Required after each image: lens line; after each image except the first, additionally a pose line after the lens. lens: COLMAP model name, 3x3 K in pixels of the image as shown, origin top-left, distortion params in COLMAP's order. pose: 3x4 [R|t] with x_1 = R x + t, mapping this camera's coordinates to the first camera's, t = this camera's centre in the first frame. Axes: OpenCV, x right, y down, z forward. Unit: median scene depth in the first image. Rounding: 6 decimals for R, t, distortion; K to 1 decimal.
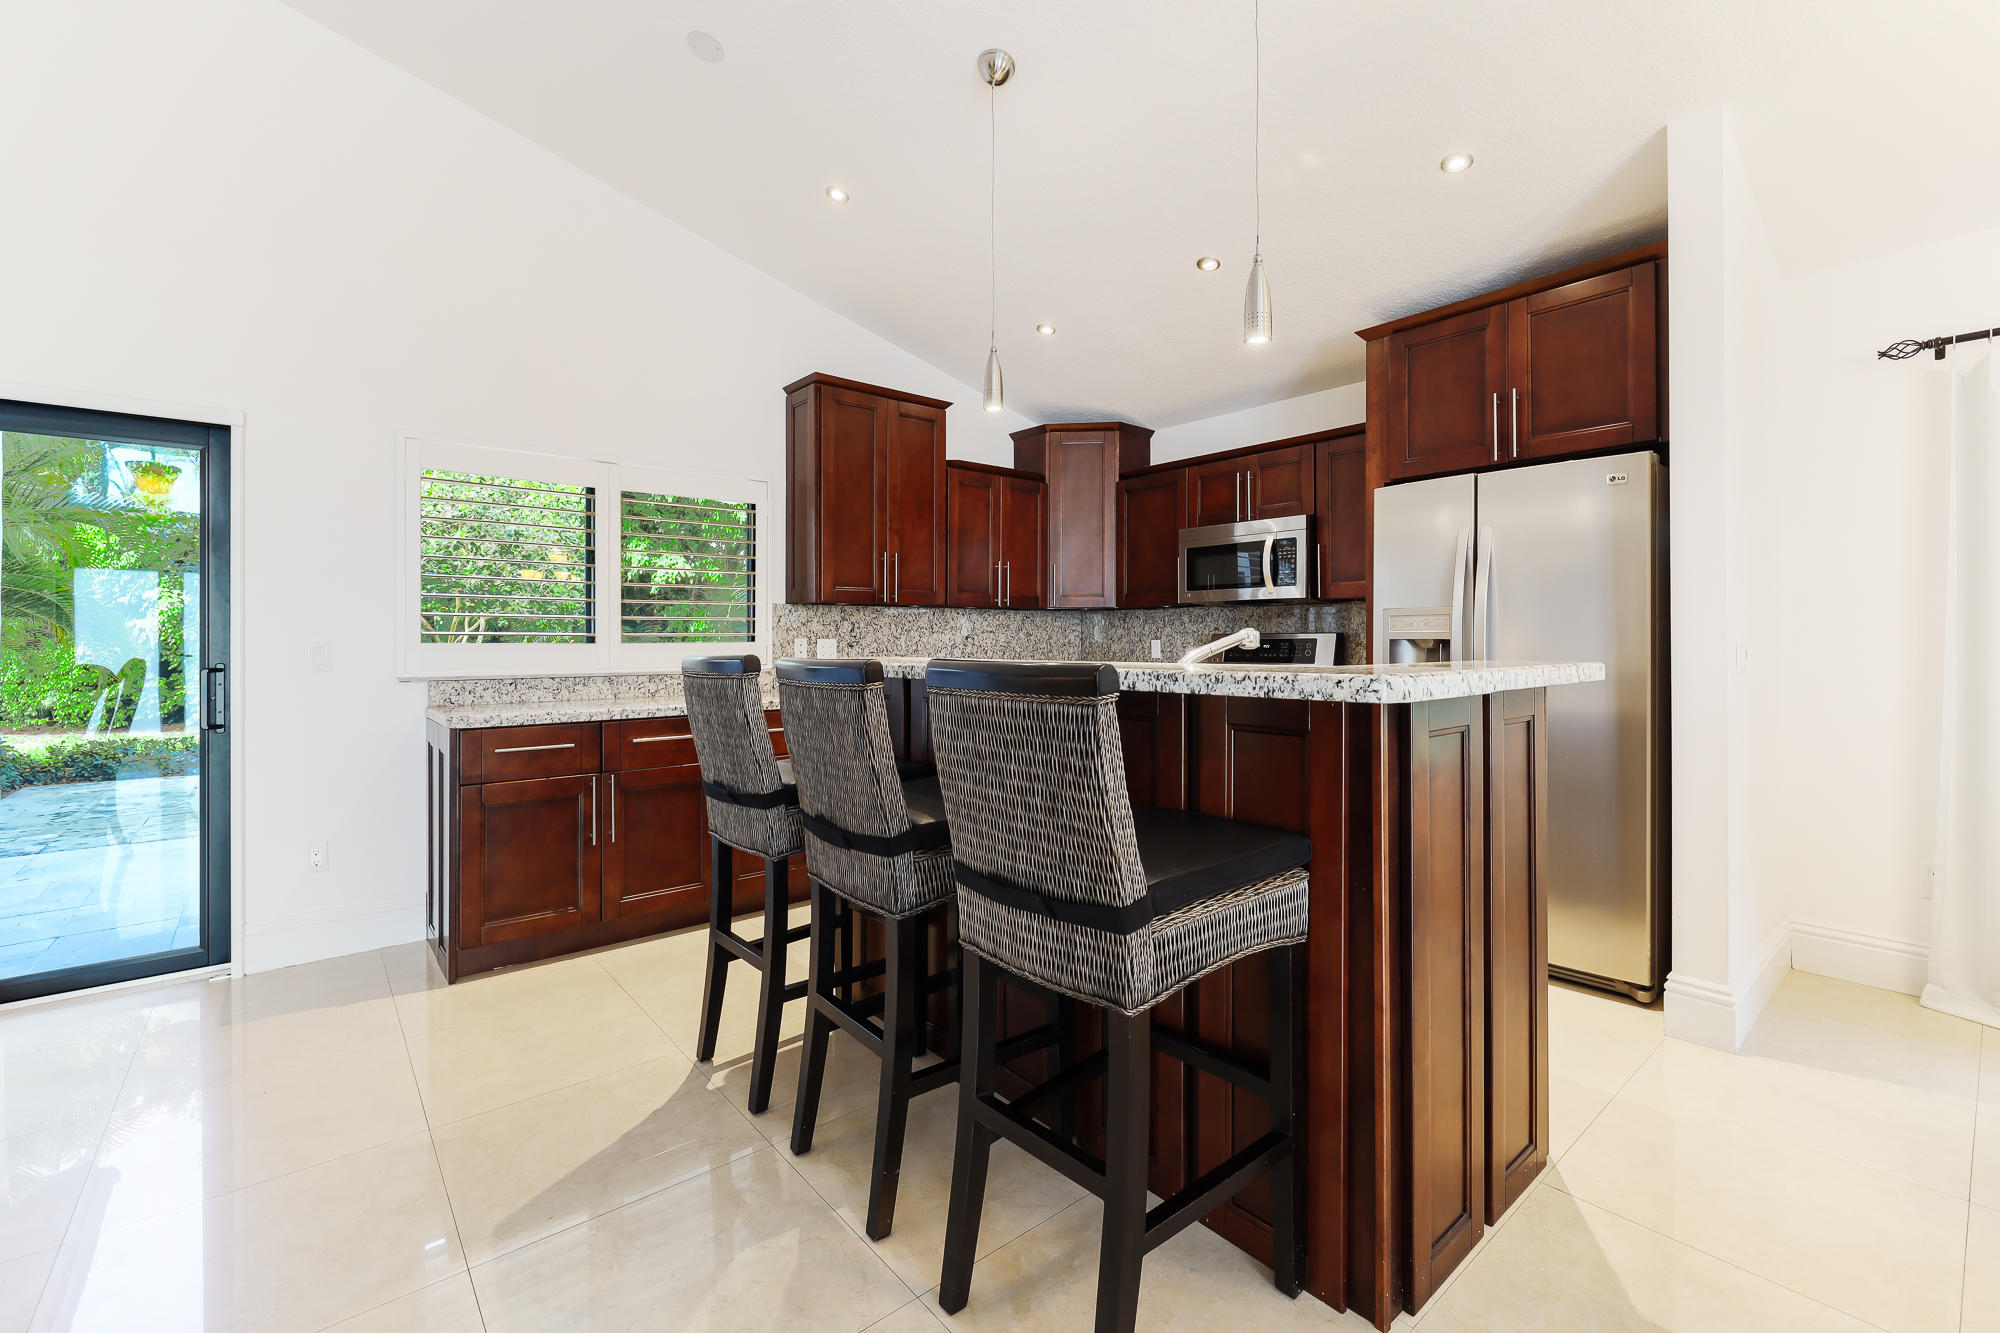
lens RADIAL K [[848.6, 0, 1002.4], [0, 848.6, 632.8], [0, 0, 1]] dist [0.000463, 0.000297]
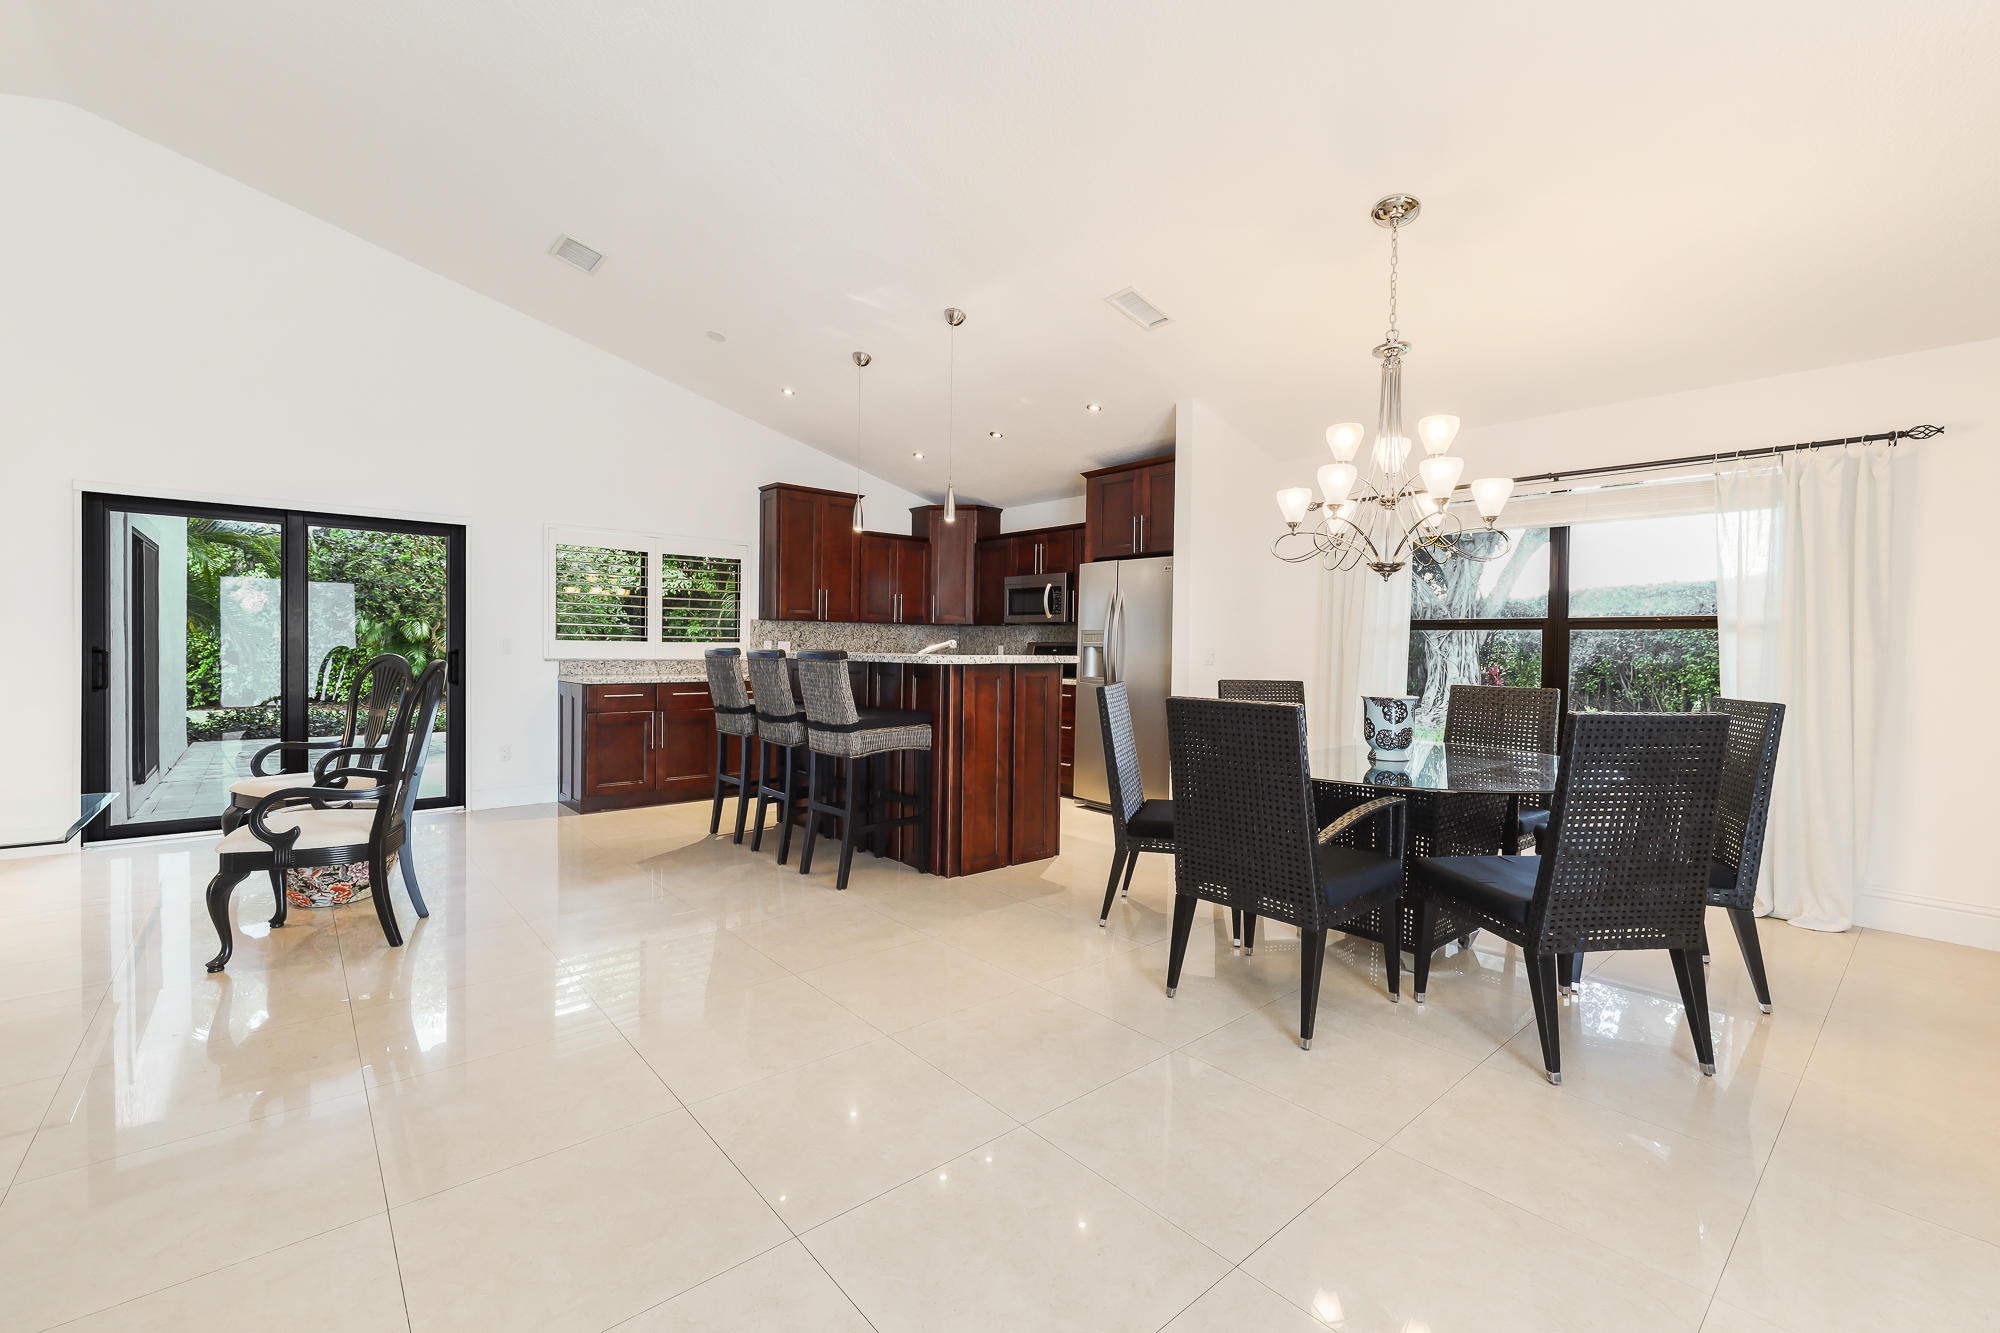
lens RADIAL K [[838.5, 0, 998.7], [0, 838.5, 657.8], [0, 0, 1]] dist [-0.000994, -0.000085]
pose [[0.999793, 0.015928, 0.012662, 0.215322], [-0.016223, 0.999591, 0.023538, -0.006622], [-0.012282, -0.023739, 0.999643, -0.714179]]
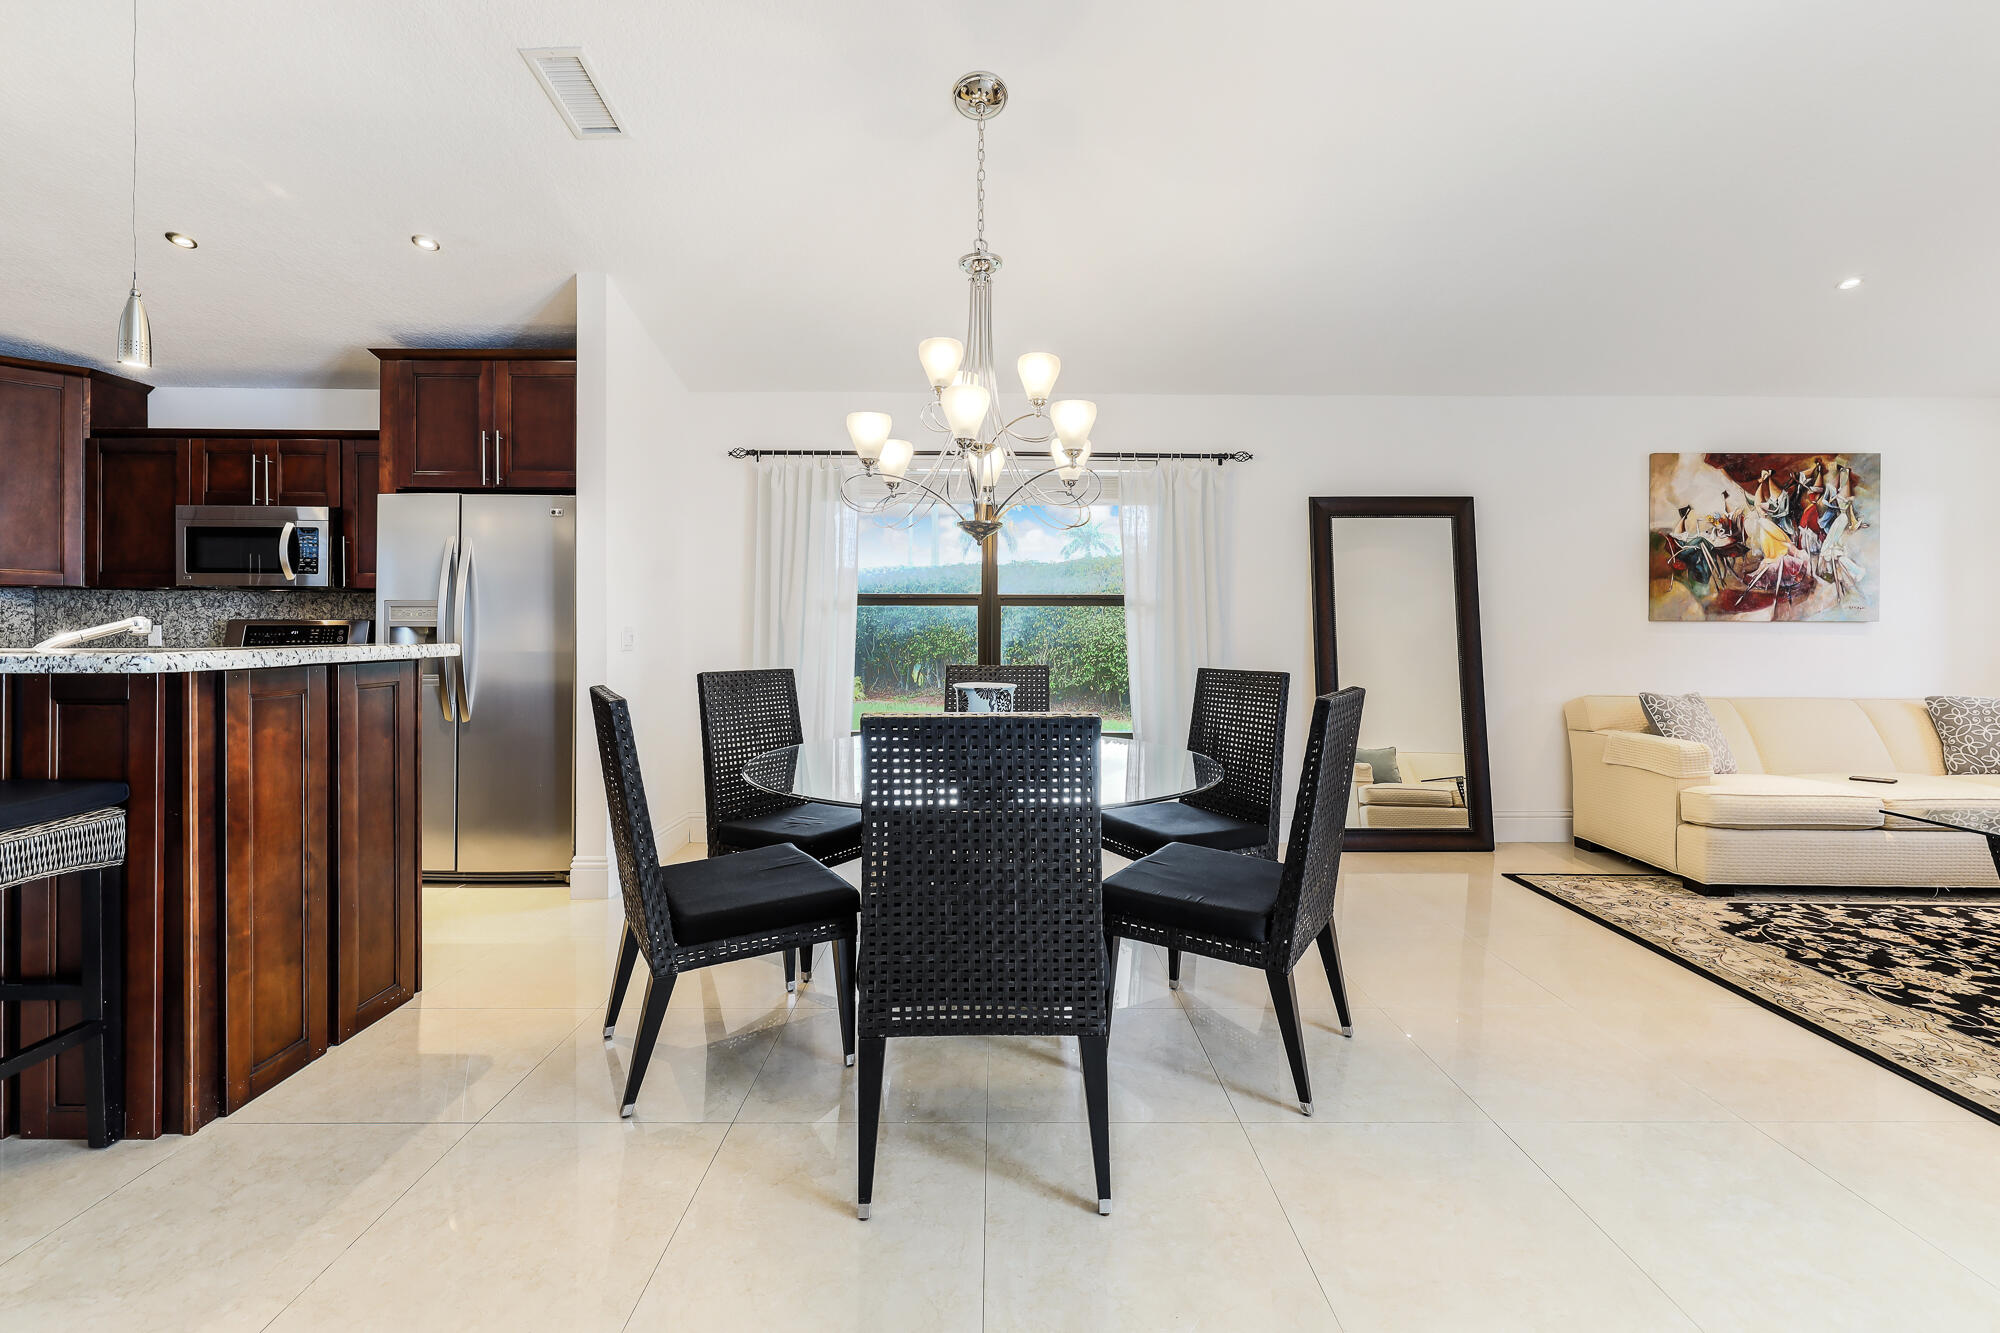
lens RADIAL K [[848.6, 0, 1002.4], [0, 848.6, 632.8], [0, 0, 1]] dist [0.000463, 0.000297]
pose [[0.637964, -0.000094, 0.770066, 0.085886], [-0.012588, 0.999865, 0.010550, -0.005737], [-0.769963, -0.016424, 0.637877, -0.326347]]
